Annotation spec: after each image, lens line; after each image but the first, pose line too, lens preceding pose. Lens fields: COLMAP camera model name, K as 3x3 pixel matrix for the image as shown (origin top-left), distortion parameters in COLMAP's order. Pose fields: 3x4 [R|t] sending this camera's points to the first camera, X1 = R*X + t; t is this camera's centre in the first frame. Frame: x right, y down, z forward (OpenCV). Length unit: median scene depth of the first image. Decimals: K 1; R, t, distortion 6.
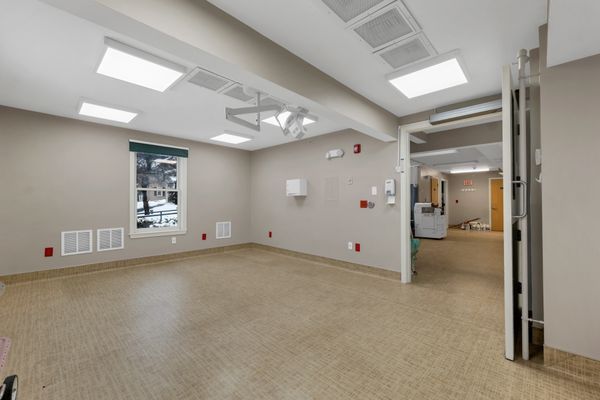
lens RADIAL K [[248.4, 0, 298.4], [0, 248.4, 199.5], [0, 0, 1]] dist [-0.000493, -0.000143]
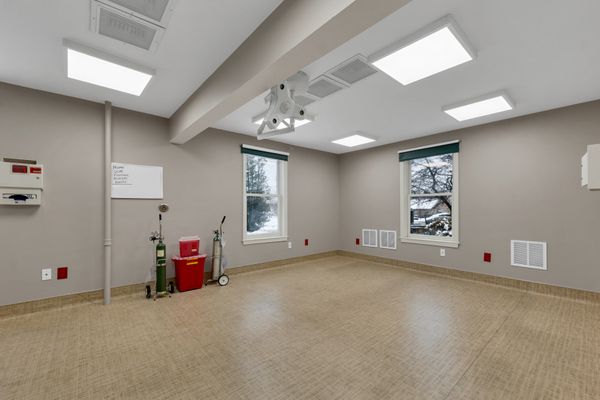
lens RADIAL K [[248.4, 0, 298.4], [0, 248.4, 199.5], [0, 0, 1]] dist [-0.000493, -0.000143]
pose [[-0.098172, -0.046187, -0.994097, 0.461665], [0.006510, 0.998871, -0.047052, 0.021243], [0.995148, -0.011091, -0.097761, 0.673351]]
